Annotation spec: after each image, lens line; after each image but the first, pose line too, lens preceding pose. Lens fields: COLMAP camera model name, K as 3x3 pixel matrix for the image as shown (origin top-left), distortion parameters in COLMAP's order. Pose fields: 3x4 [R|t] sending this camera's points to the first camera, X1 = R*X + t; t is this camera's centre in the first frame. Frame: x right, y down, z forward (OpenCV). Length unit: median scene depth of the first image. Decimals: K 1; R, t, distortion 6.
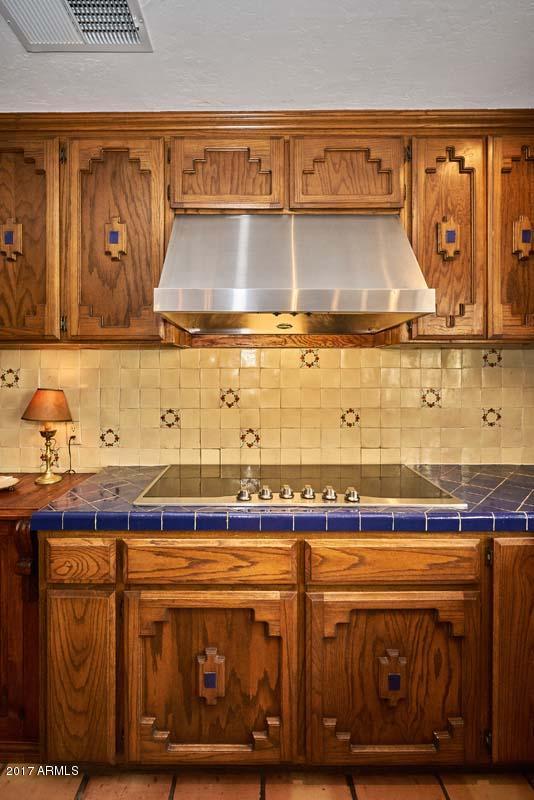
lens RADIAL K [[363.8, 0, 257.3], [0, 363.8, 373.5], [0, 0, 1]] dist [-0.000636, -0.000209]
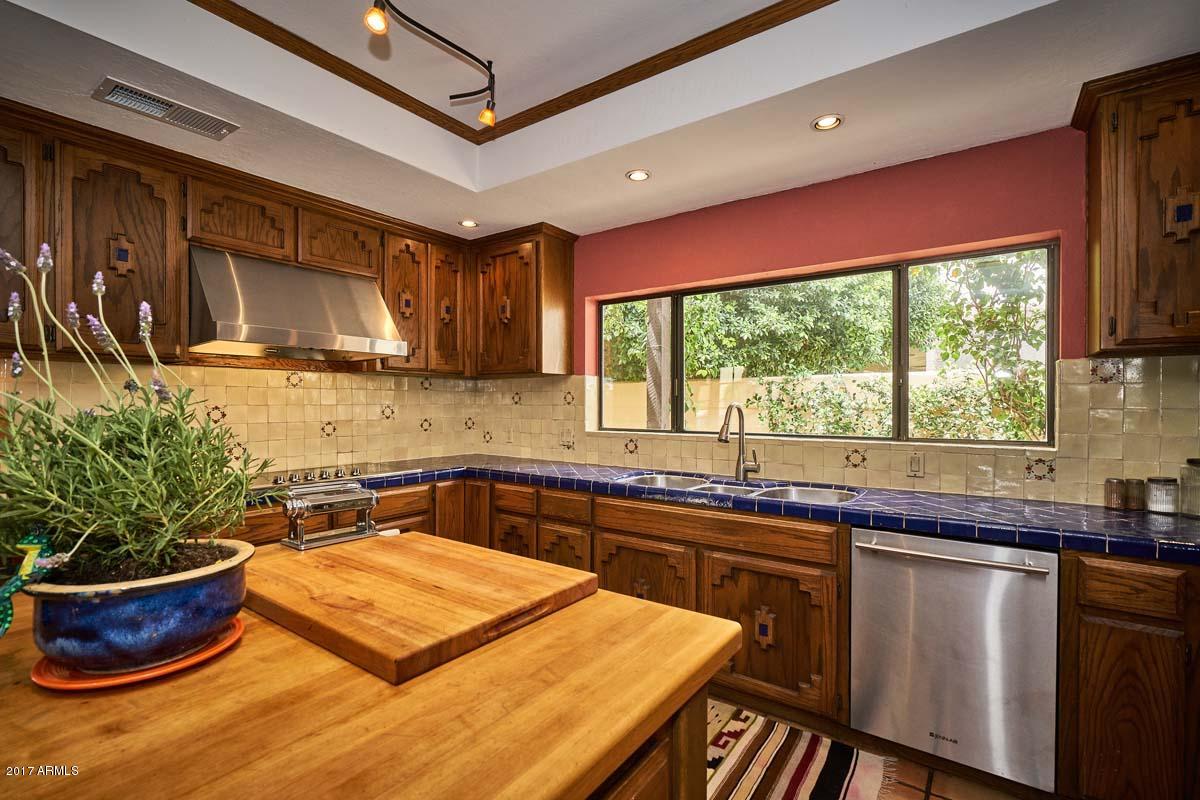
lens RADIAL K [[545.7, 0, 600.0], [0, 545.7, 403.2], [0, 0, 1]] dist [-0.000636, -0.000209]
pose [[0.581471, 0.000796, 0.813567, -0.850540], [0.002150, 0.999995, -0.002515, 0.049170], [-0.813564, 0.003212, 0.581466, -0.975088]]
